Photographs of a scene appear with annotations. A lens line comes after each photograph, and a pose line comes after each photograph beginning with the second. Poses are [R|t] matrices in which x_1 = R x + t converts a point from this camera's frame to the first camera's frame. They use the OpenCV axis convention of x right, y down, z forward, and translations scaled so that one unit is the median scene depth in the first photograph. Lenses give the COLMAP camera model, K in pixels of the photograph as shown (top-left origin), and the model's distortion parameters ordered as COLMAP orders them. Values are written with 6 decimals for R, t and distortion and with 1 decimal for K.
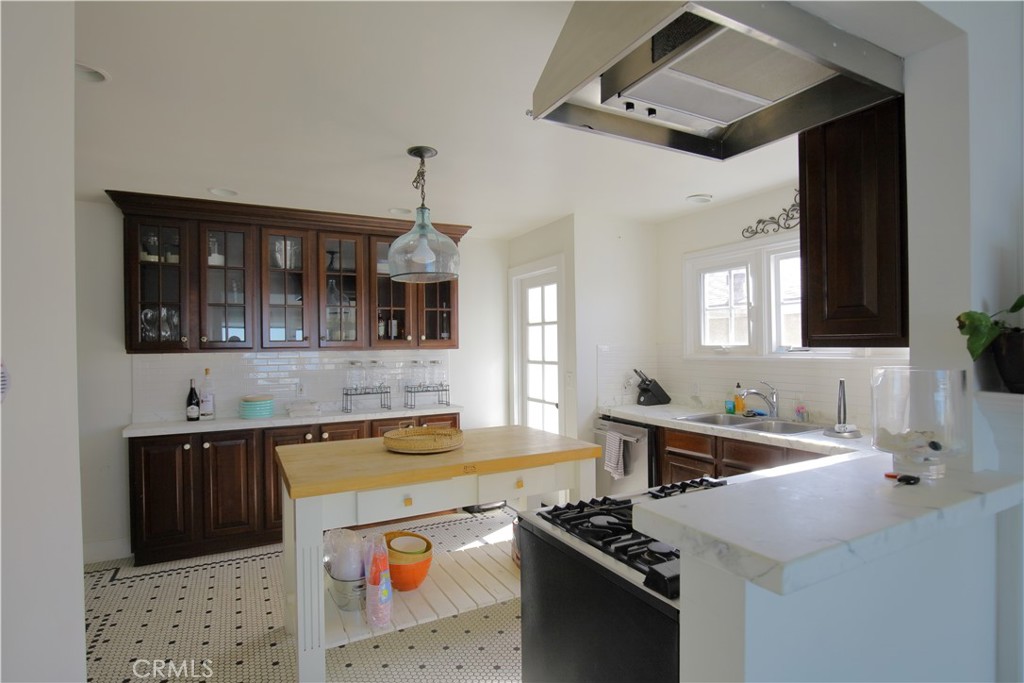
lens RADIAL K [[526.8, 0, 514.6], [0, 526.8, 343.7], [0, 0, 1]] dist [-0.003728, -0.002658]
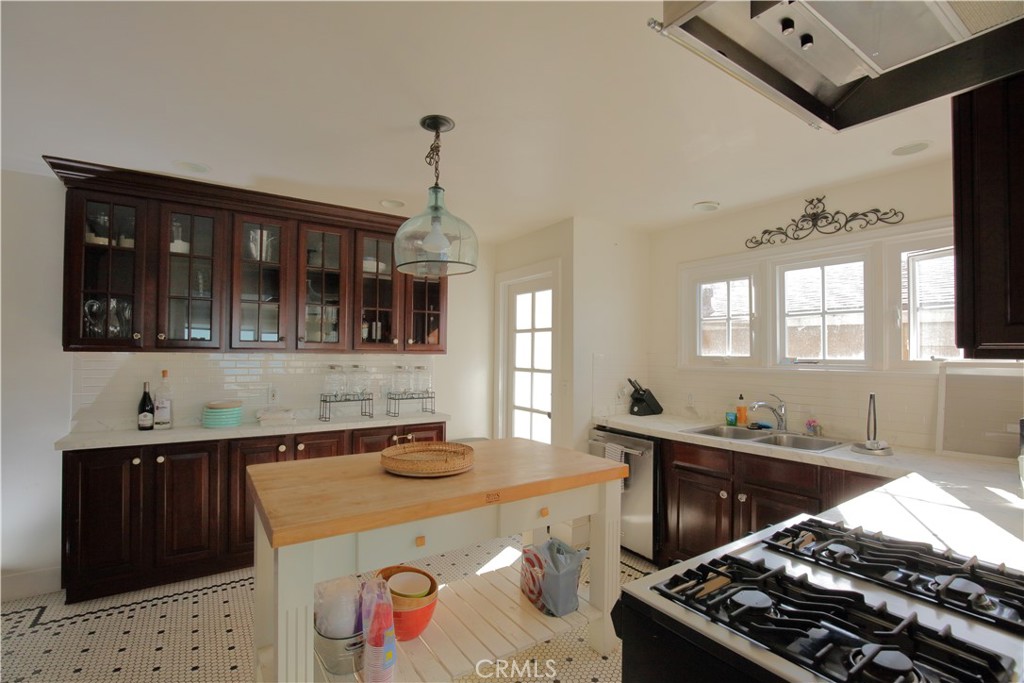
lens RADIAL K [[471.1, 0, 514.3], [0, 471.1, 344.3], [0, 0, 1]] dist [-0.023506, 0.004900]
pose [[0.993999, 0.023093, 0.106928, -0.093863], [-0.021243, 0.999605, -0.018409, 0.005939], [-0.107311, 0.016027, 0.994096, 0.174680]]
